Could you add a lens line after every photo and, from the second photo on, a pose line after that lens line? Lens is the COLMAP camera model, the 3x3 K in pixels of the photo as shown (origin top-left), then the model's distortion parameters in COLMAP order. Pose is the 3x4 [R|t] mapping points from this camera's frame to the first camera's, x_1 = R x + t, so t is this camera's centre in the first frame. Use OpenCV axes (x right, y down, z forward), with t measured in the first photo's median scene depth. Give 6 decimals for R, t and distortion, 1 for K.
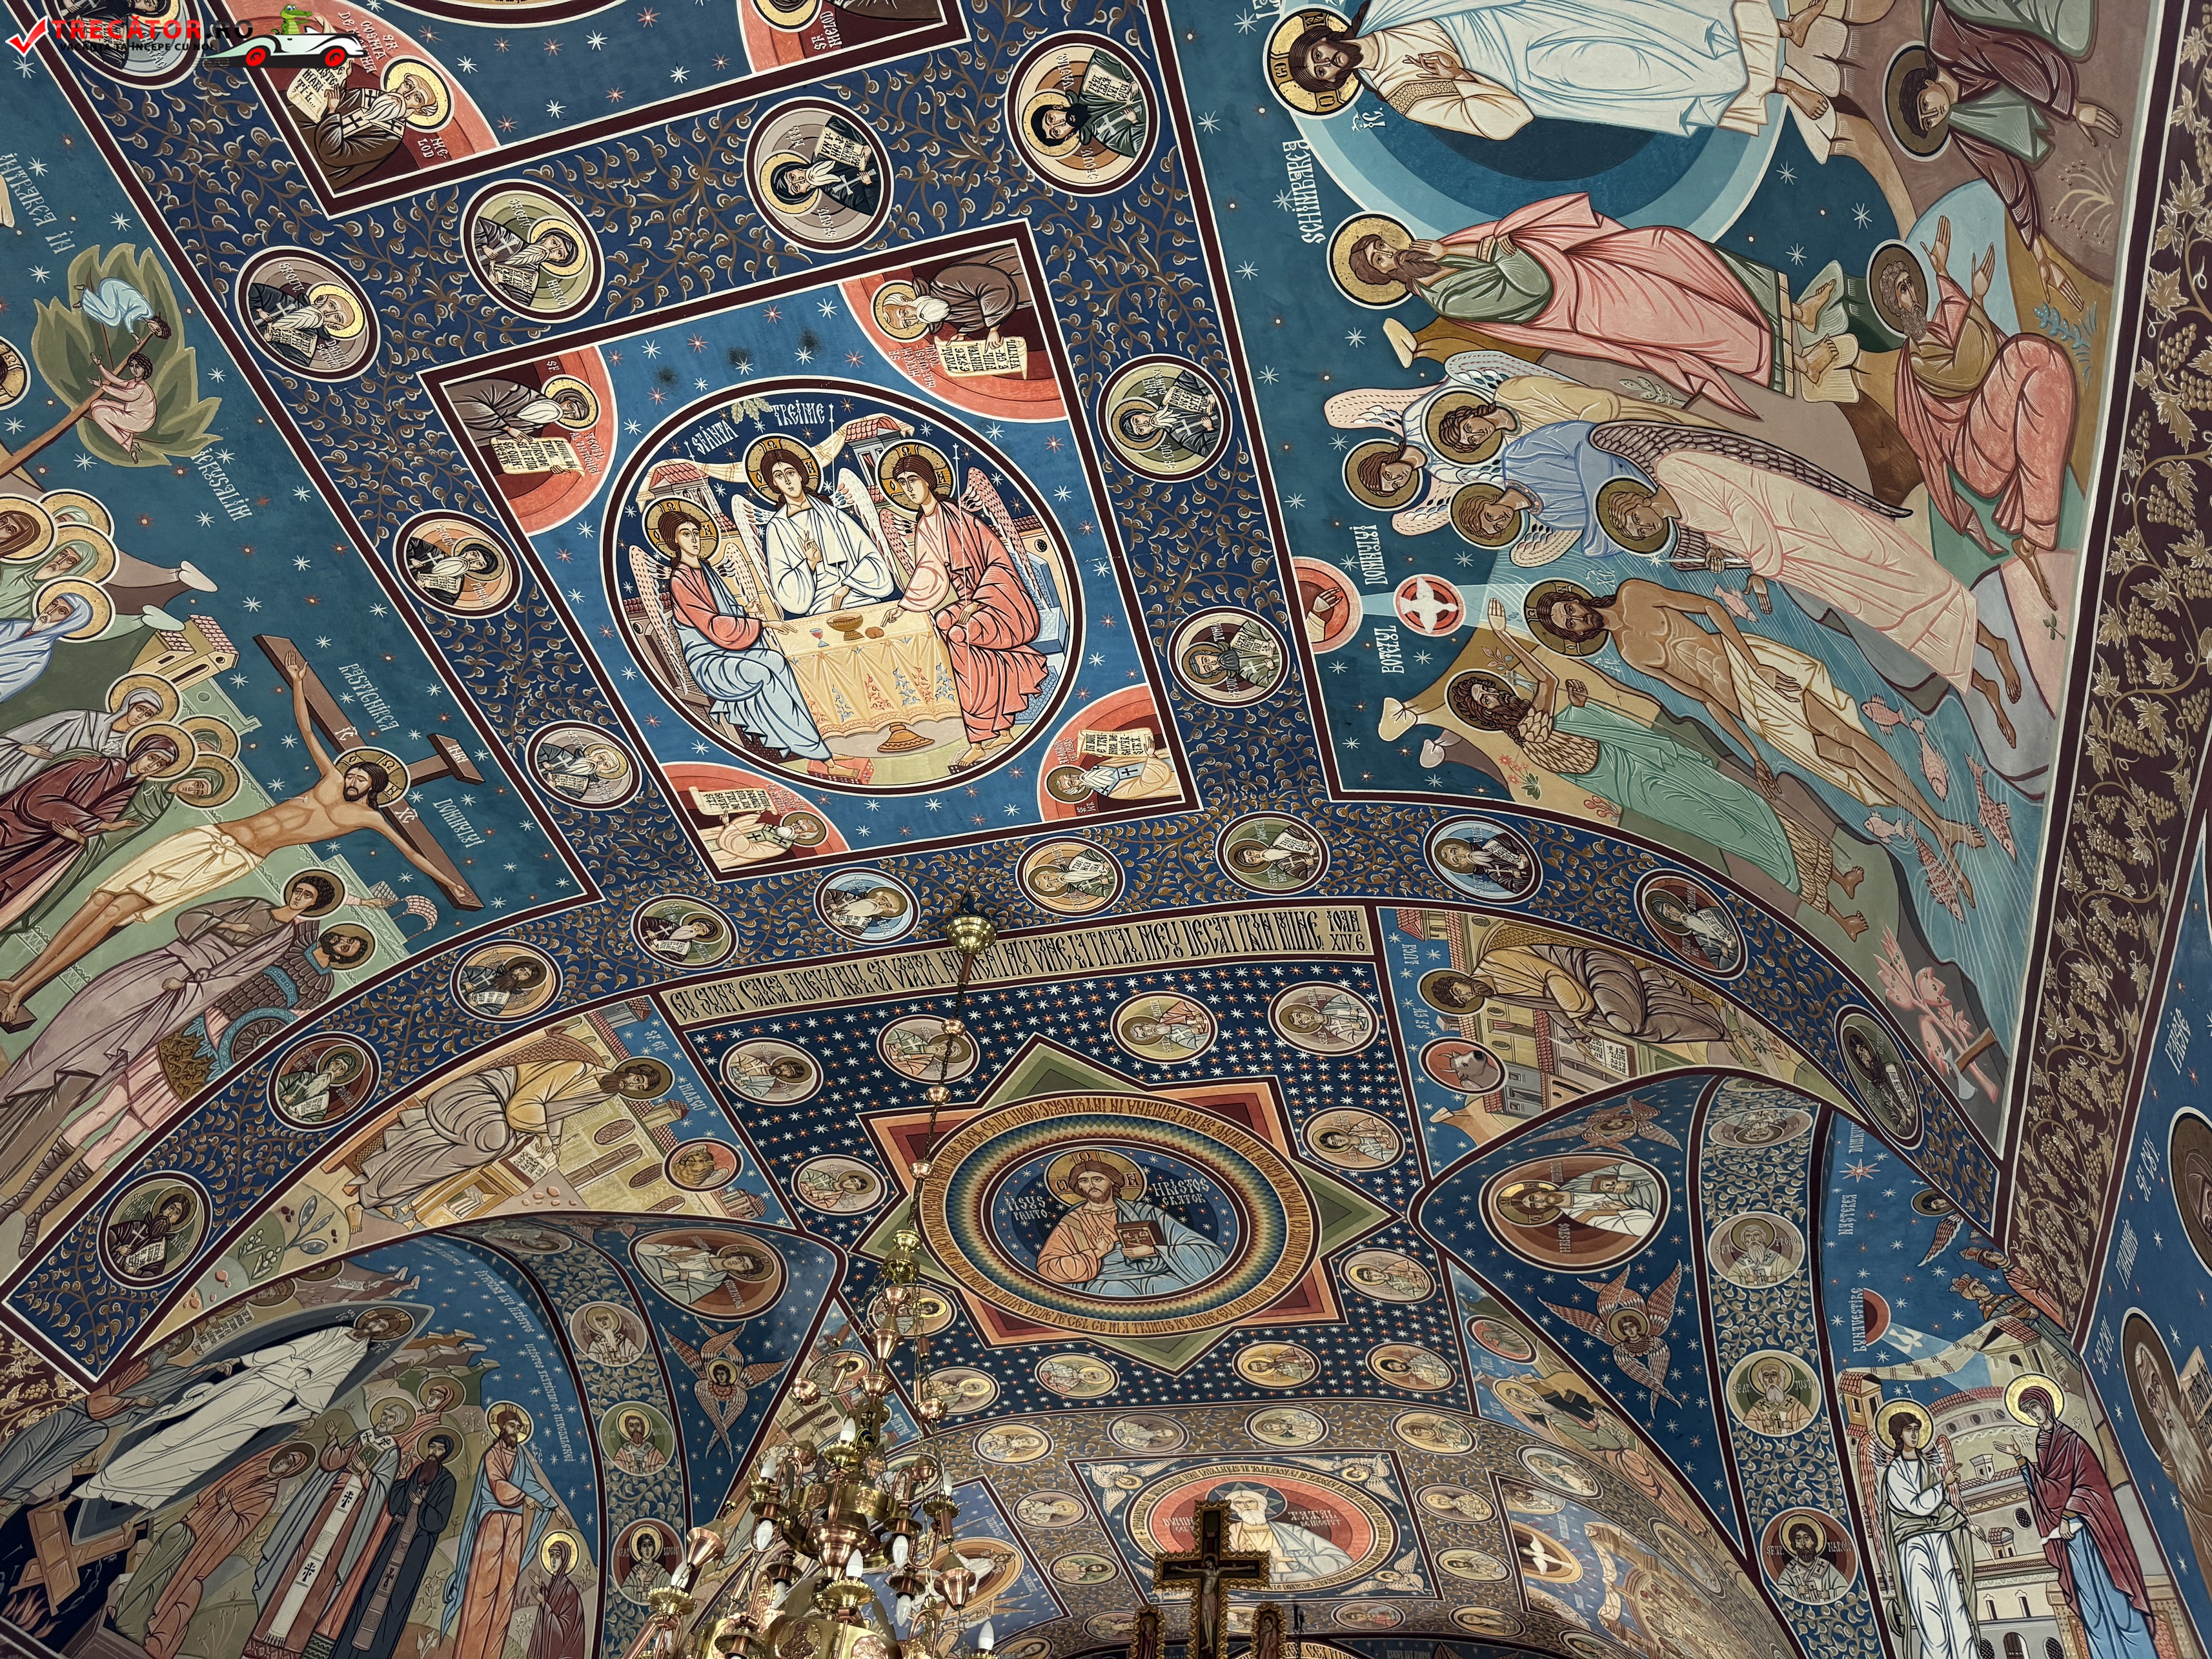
lens RADIAL K [[1560.8, 0, 1100.7], [0, 1560.8, 834.9], [0, 0, 1]] dist [0.032151, -0.039124]
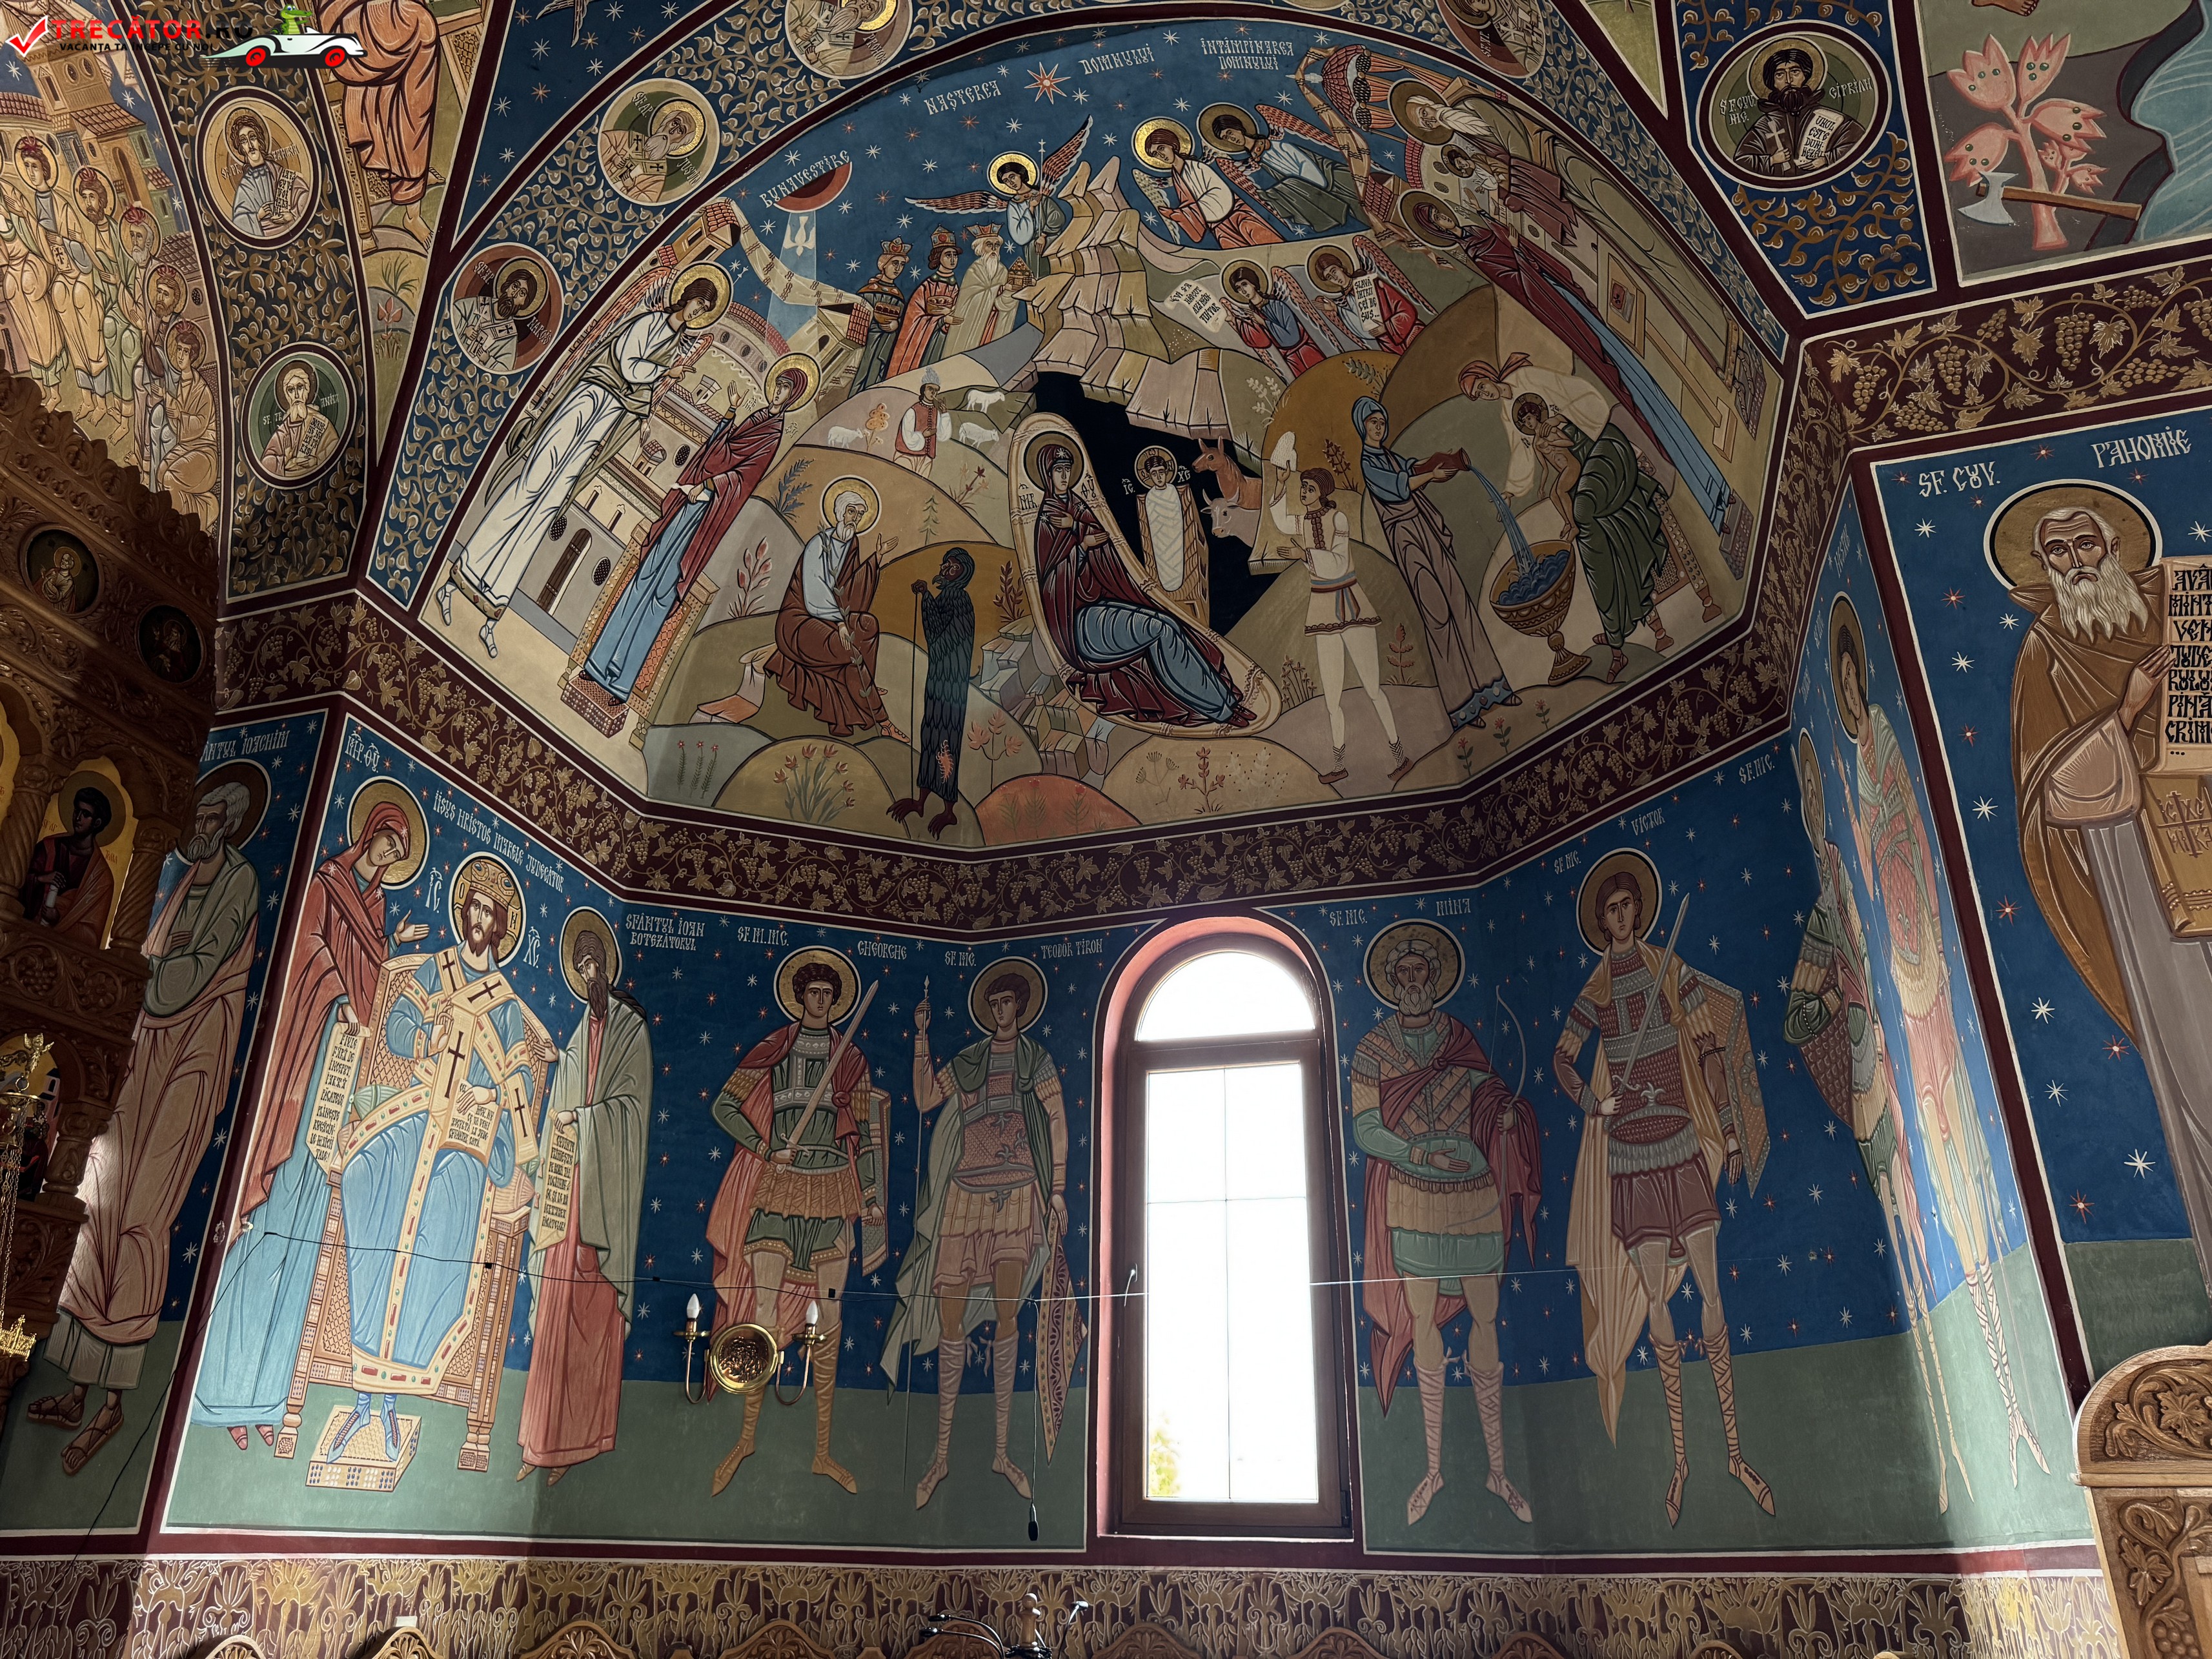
lens RADIAL K [[1560.8, 0, 1110.0], [0, 1560.8, 827.7], [0, 0, 1]] dist [0.032151, -0.039124]
pose [[0.043511, 0.339838, 0.939477, -0.112420], [-0.757465, 0.624381, -0.190777, 0.531002], [-0.651425, -0.703320, 0.284583, 0.465531]]
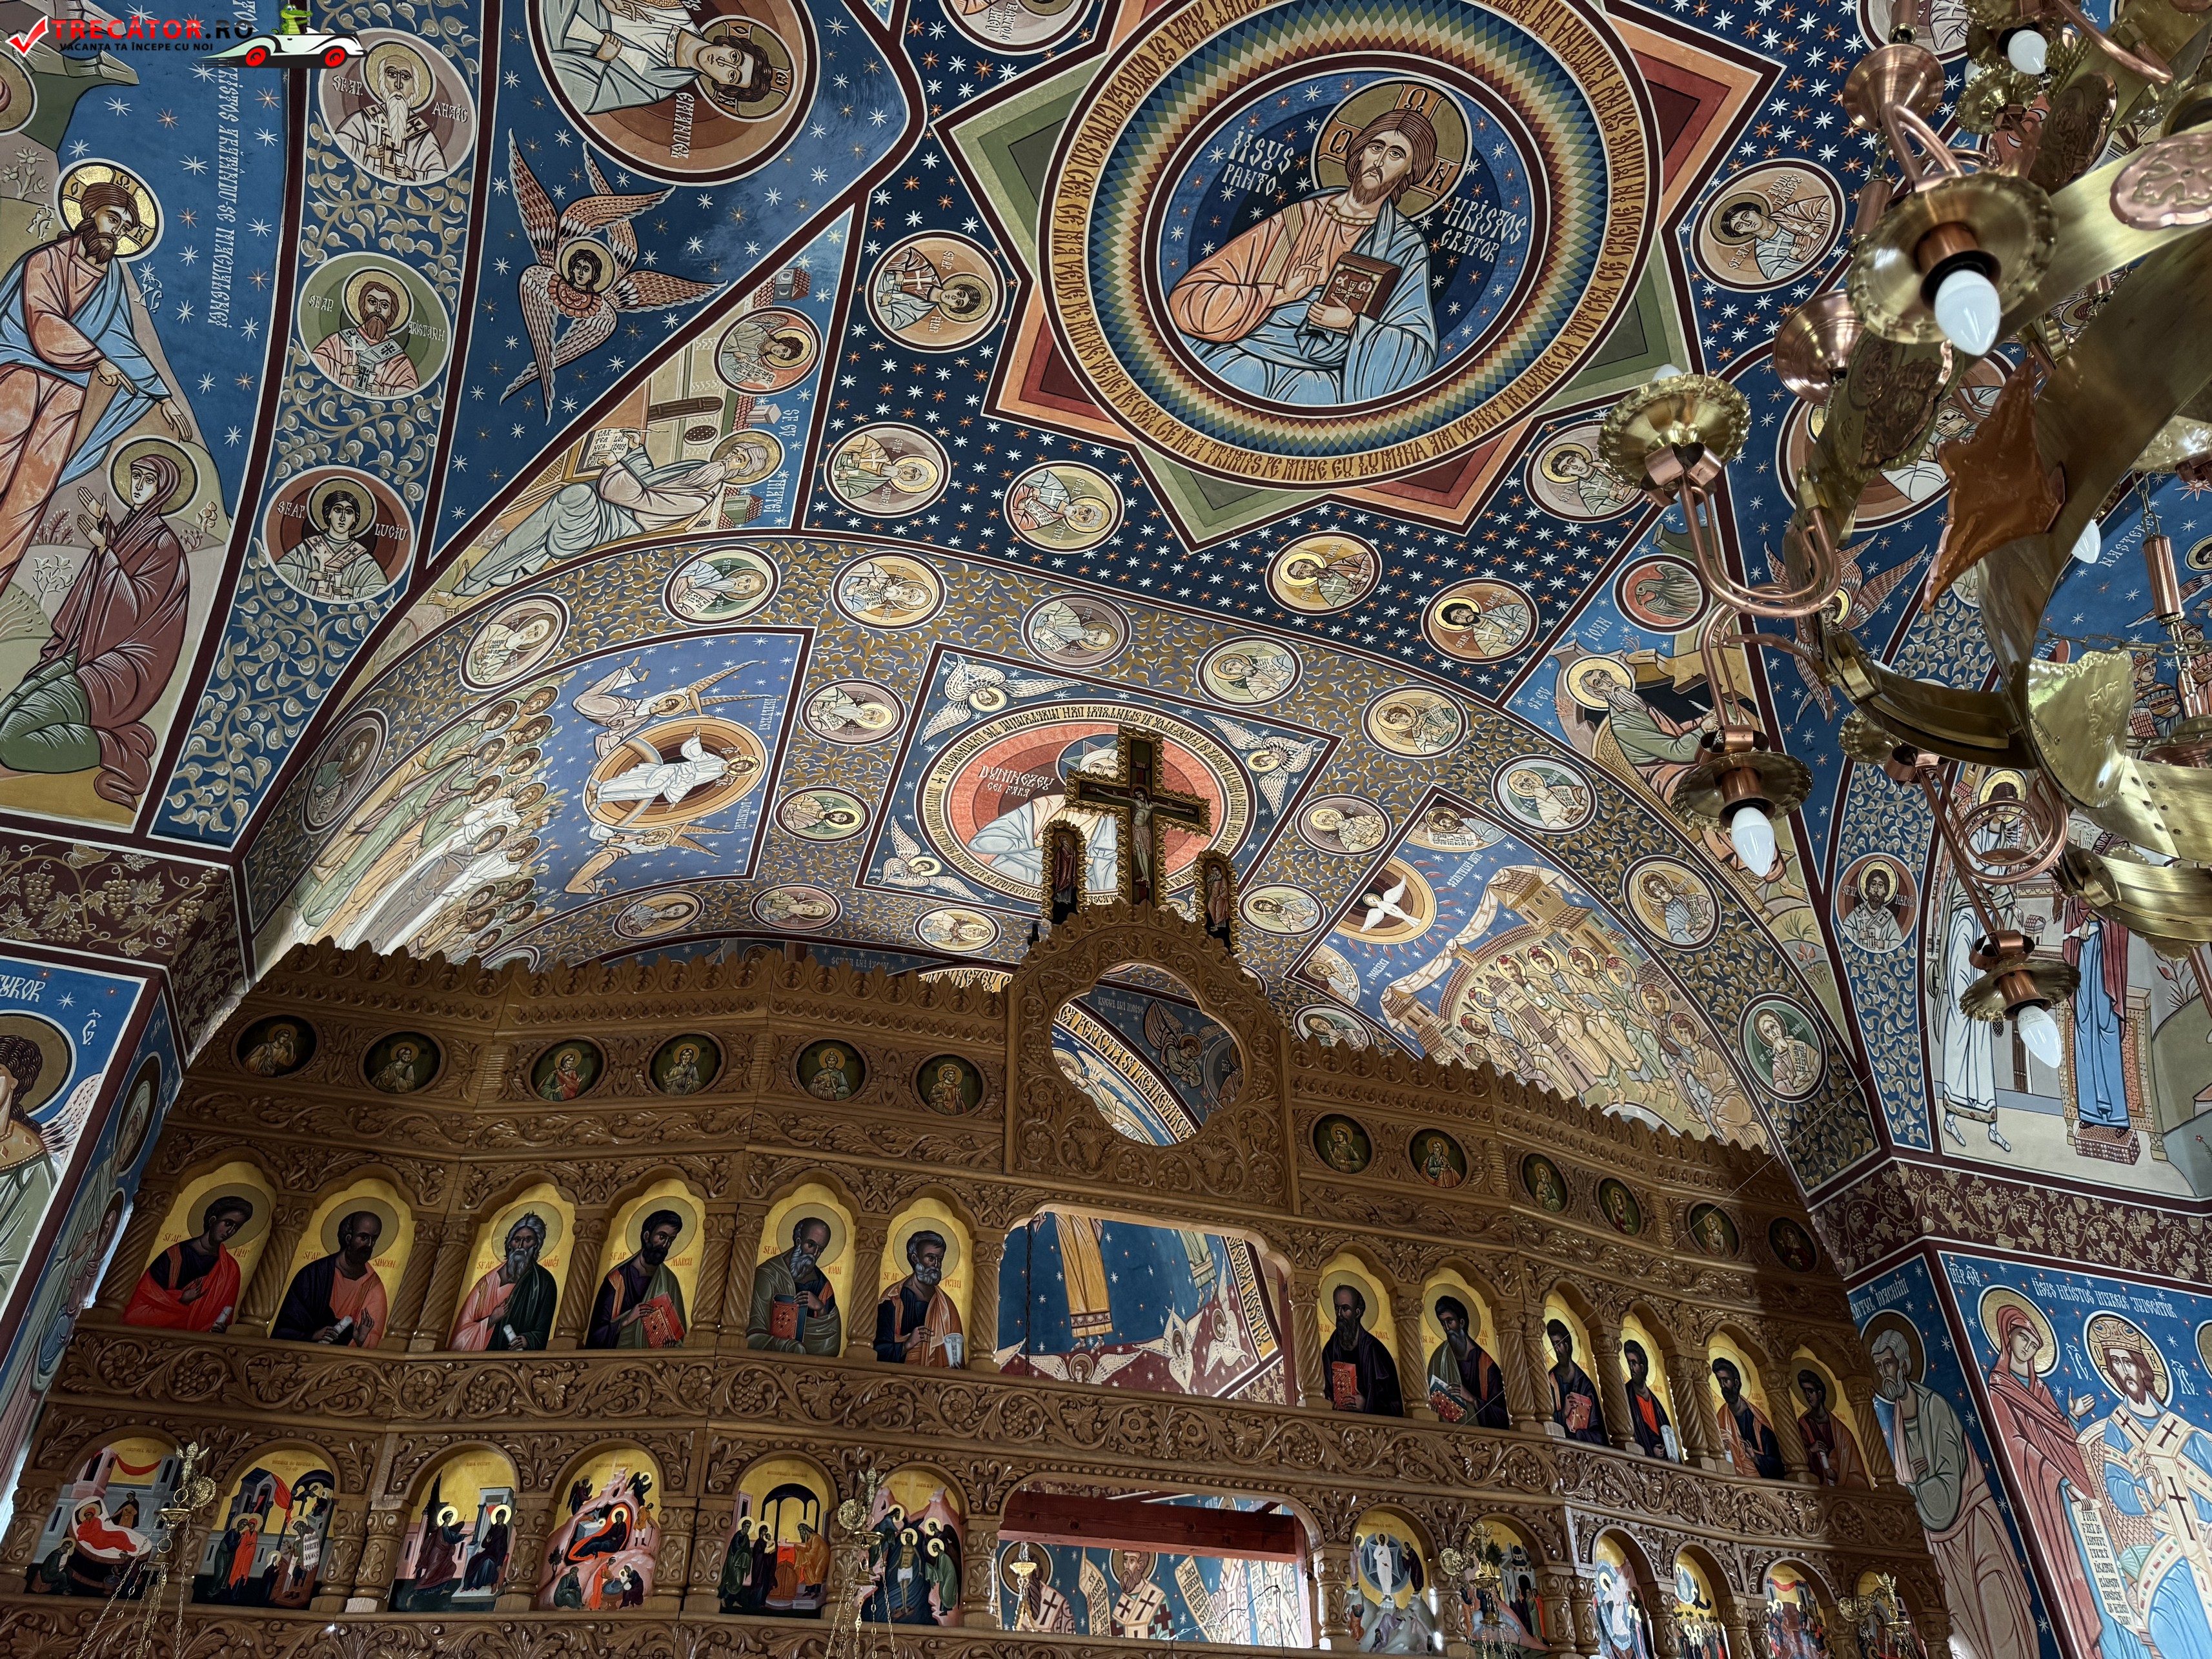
lens RADIAL K [[1560.8, 0, 1100.1], [0, 1560.8, 822.2], [0, 0, 1]] dist [0.032151, -0.039124]
pose [[0.835887, 0.254684, 0.486240, -0.367784], [-0.360759, 0.922548, 0.136961, 0.452328], [-0.413697, -0.289900, 0.863025, 0.421272]]
